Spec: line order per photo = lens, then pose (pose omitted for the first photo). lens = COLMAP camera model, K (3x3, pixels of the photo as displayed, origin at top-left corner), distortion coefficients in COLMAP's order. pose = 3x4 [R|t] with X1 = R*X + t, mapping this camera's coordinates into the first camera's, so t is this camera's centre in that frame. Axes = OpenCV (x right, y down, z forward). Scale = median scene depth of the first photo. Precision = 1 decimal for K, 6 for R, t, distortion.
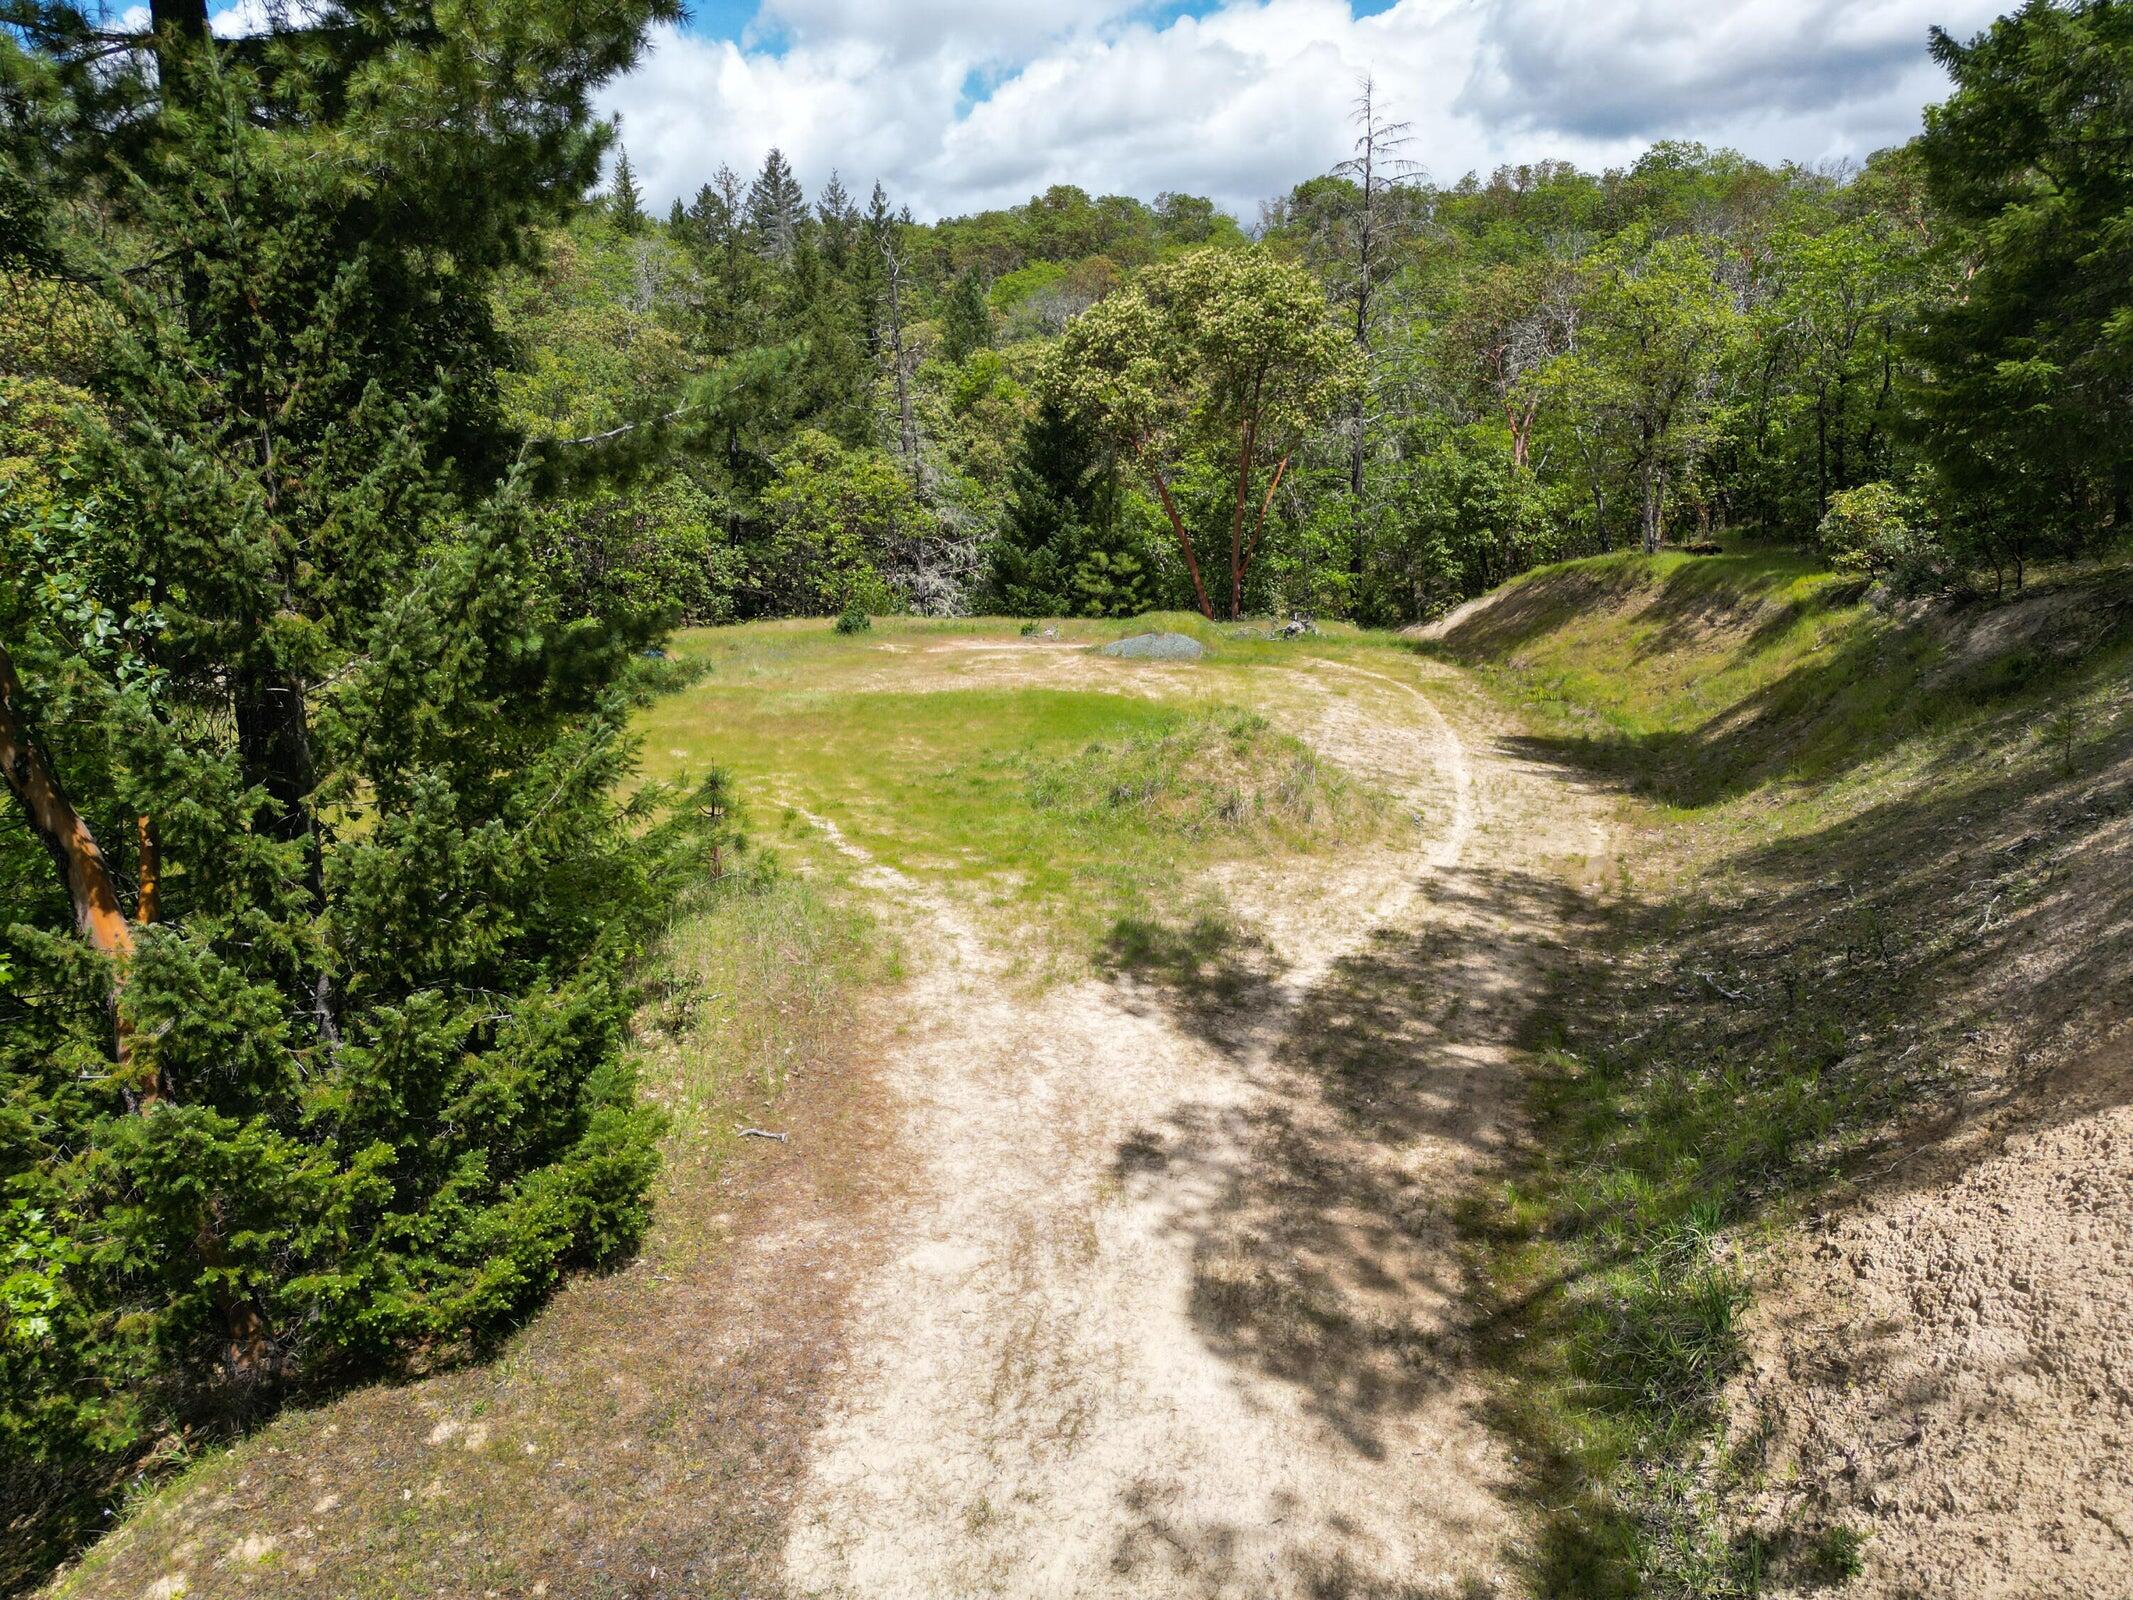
lens RADIAL K [[1505.2, 0, 1078.6], [0, 1505.2, 797.7], [0, 0, 1]] dist [0.074860, -0.062682]
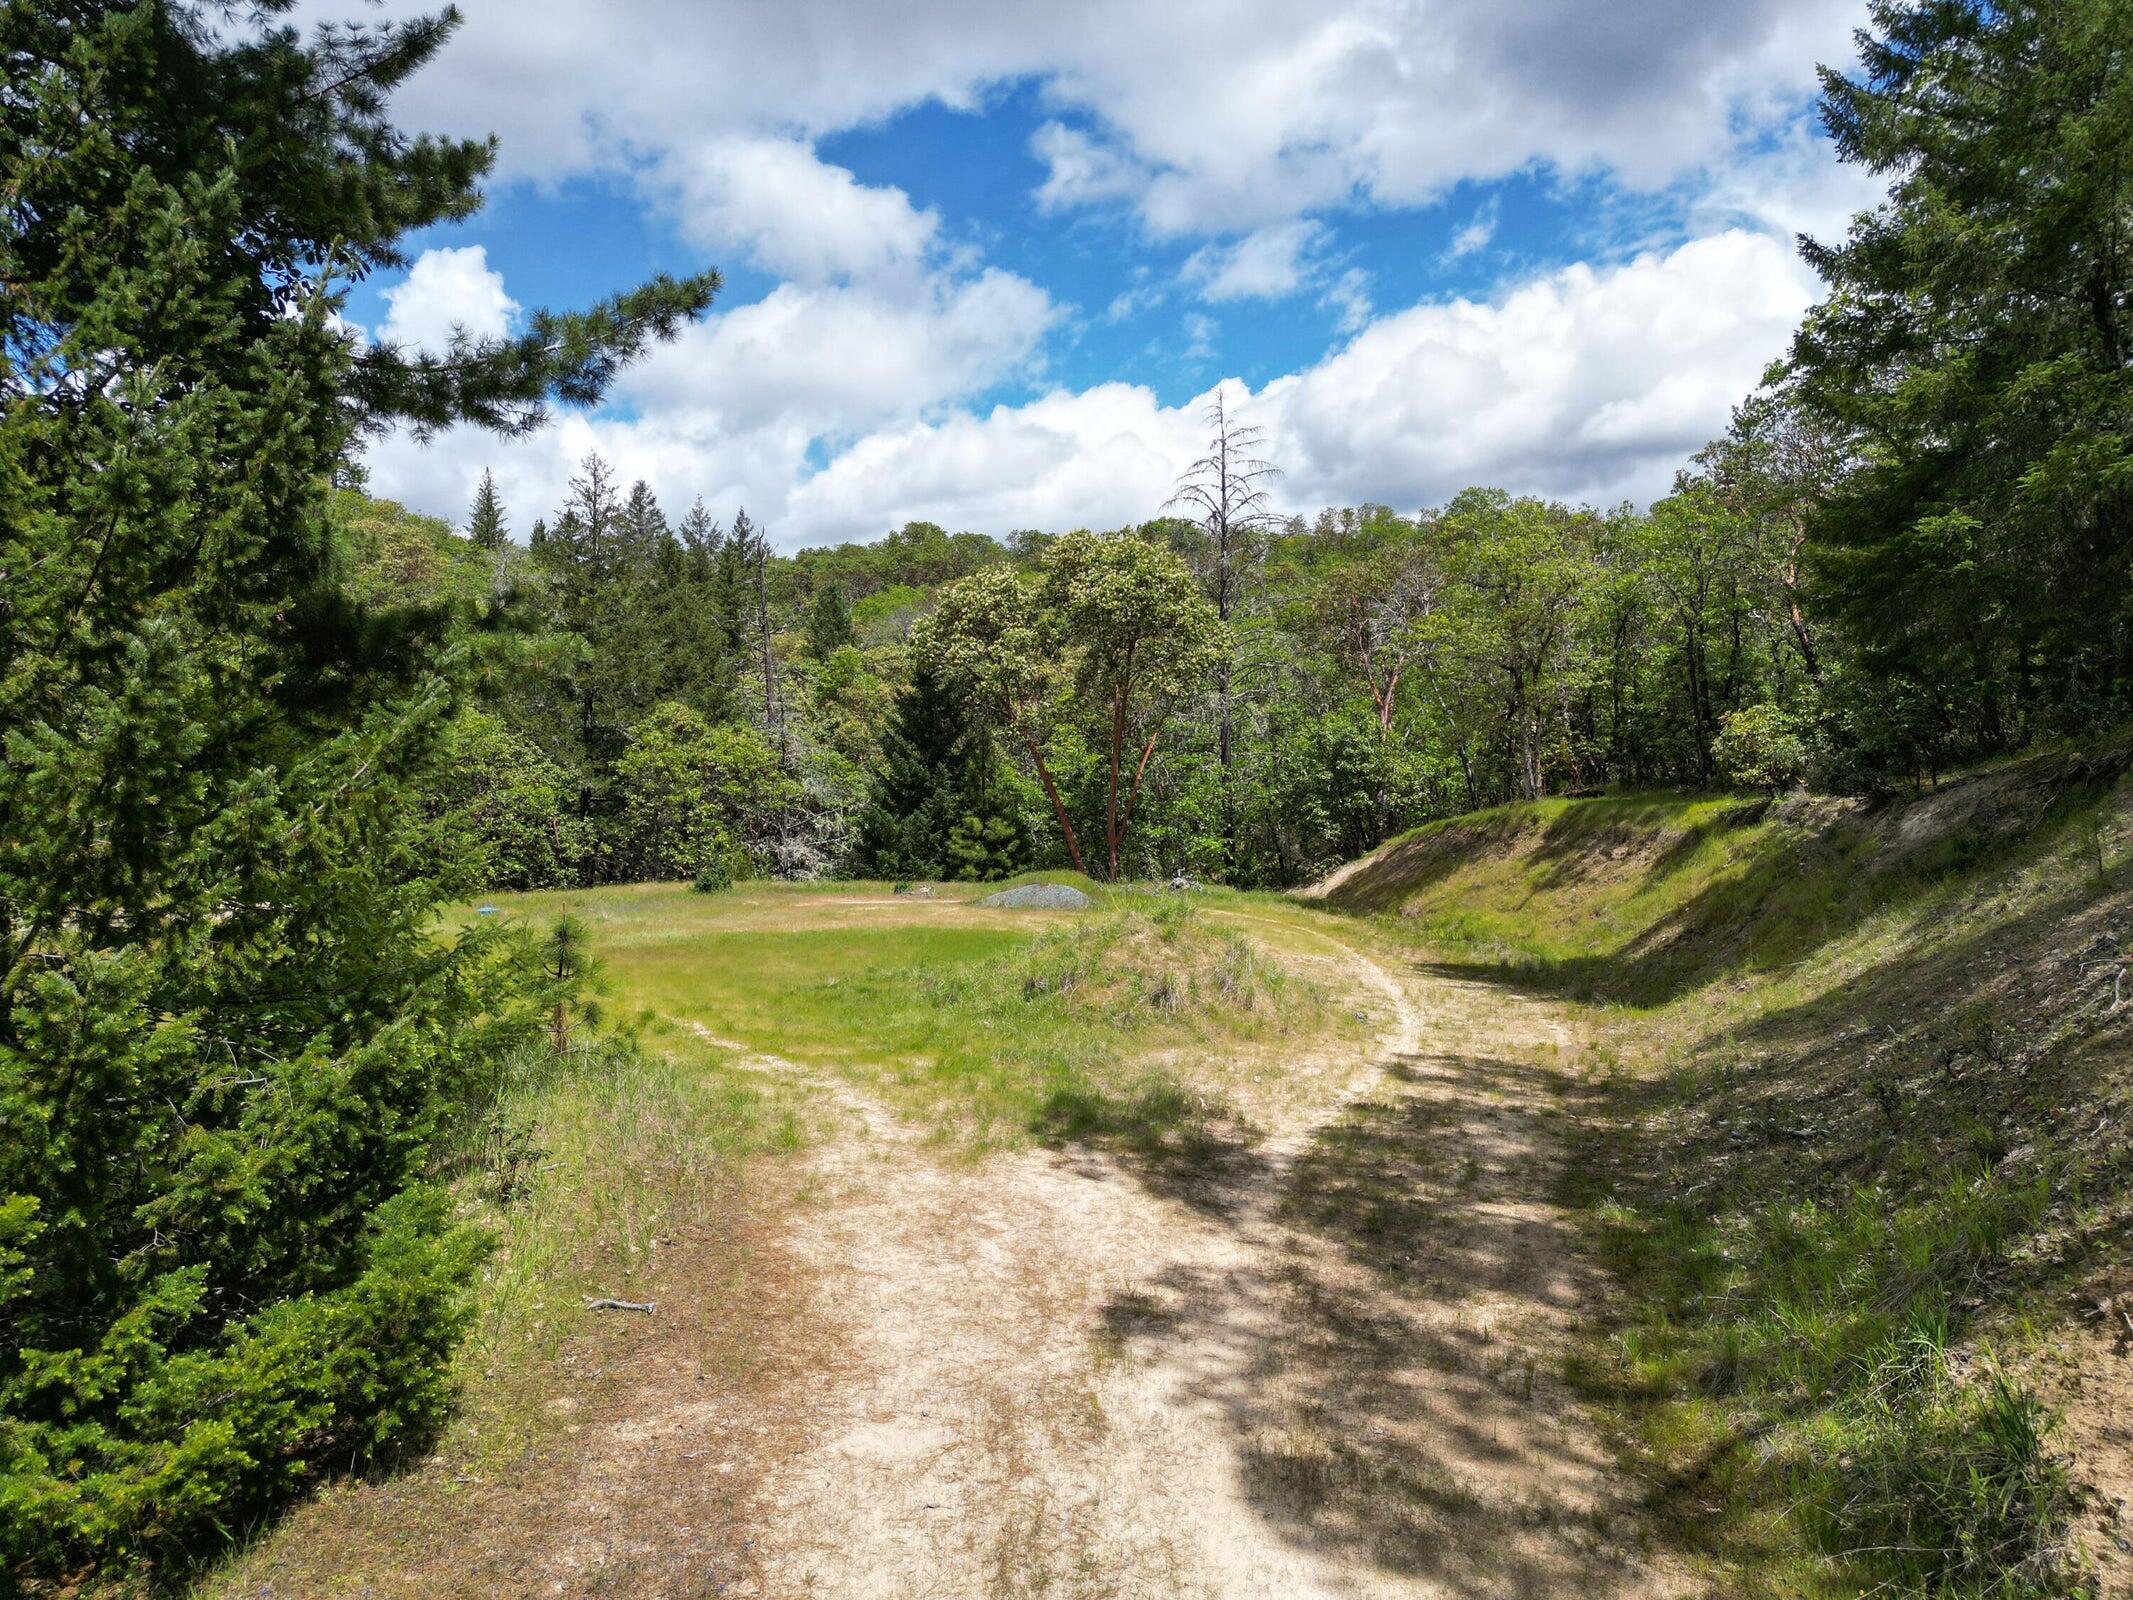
lens RADIAL K [[1505.2, 0, 1080.4], [0, 1505.2, 797.9], [0, 0, 1]] dist [0.074860, -0.062682]
pose [[0.995073, -0.001160, 0.099142, -0.038228], [0.022179, 0.977197, -0.211172, 0.088594], [-0.096636, 0.212330, 0.972408, 0.134395]]
